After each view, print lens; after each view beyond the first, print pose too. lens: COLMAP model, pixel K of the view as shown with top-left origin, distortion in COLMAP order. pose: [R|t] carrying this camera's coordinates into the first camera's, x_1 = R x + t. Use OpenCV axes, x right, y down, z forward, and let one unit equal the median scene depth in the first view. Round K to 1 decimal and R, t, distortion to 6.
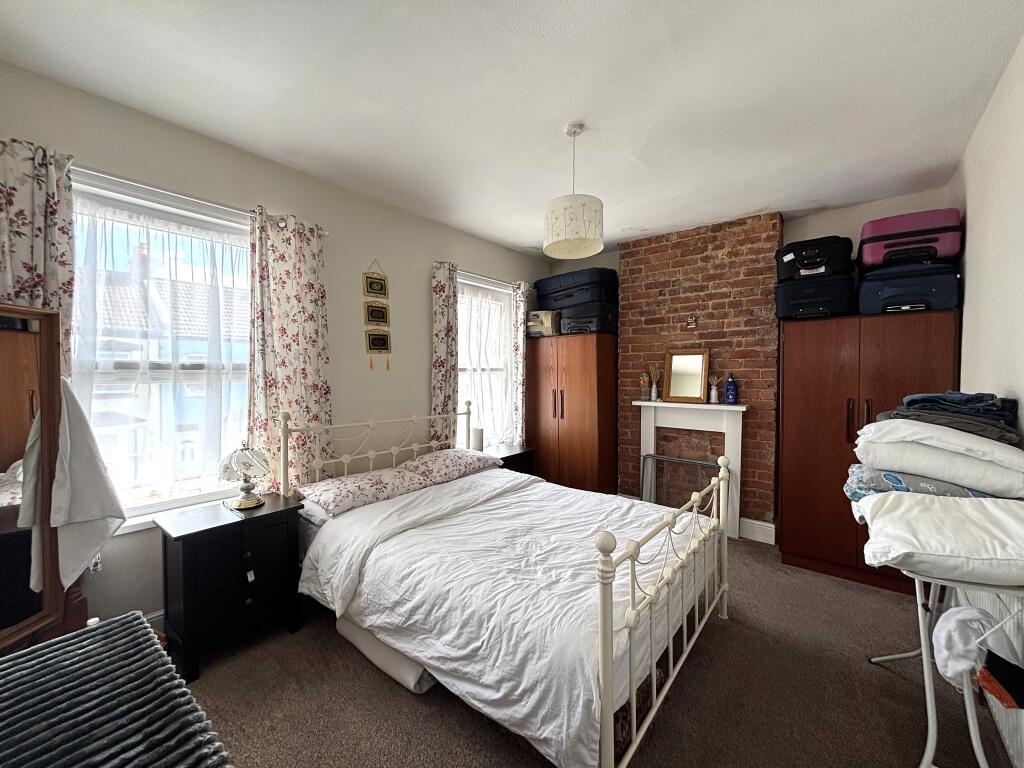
lens RADIAL K [[407.5, 0, 514.7], [0, 407.5, 378.5], [0, 0, 1]] dist [0.011715, -0.000648]
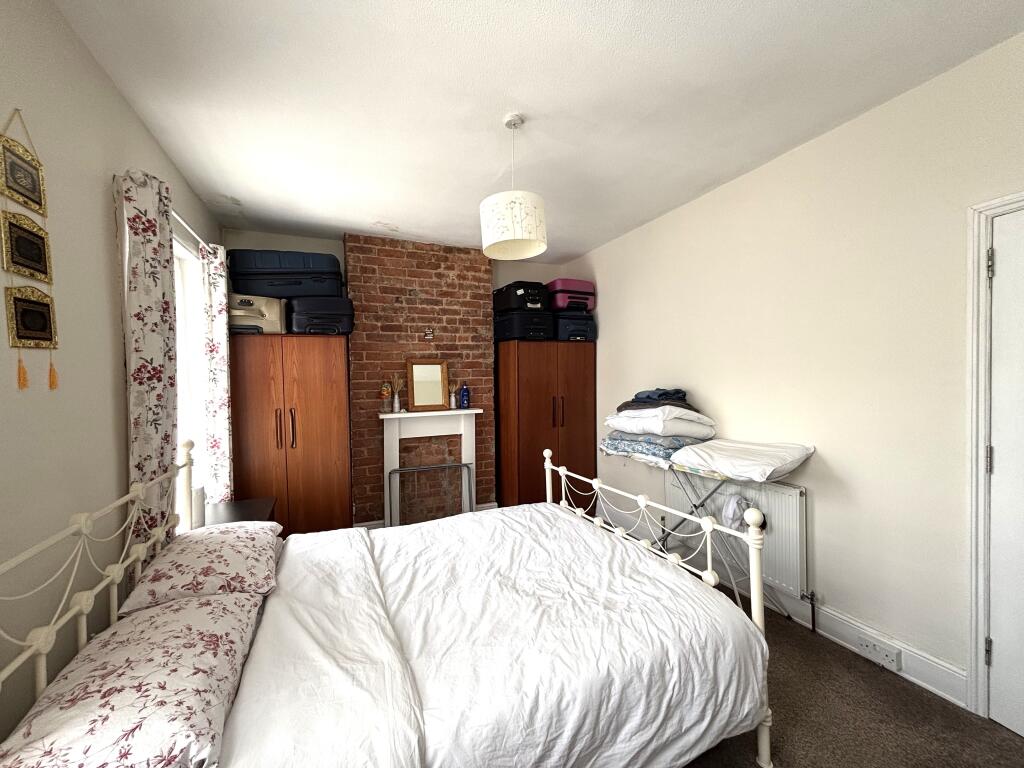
lens RADIAL K [[407.5, 0, 514.7], [0, 407.5, 378.5], [0, 0, 1]] dist [0.011715, -0.000648]
pose [[0.462620, -0.013421, 0.886455, -0.397879], [0.030248, 0.999542, -0.000653, -0.015720], [-0.886041, 0.027116, 0.462814, 0.339309]]
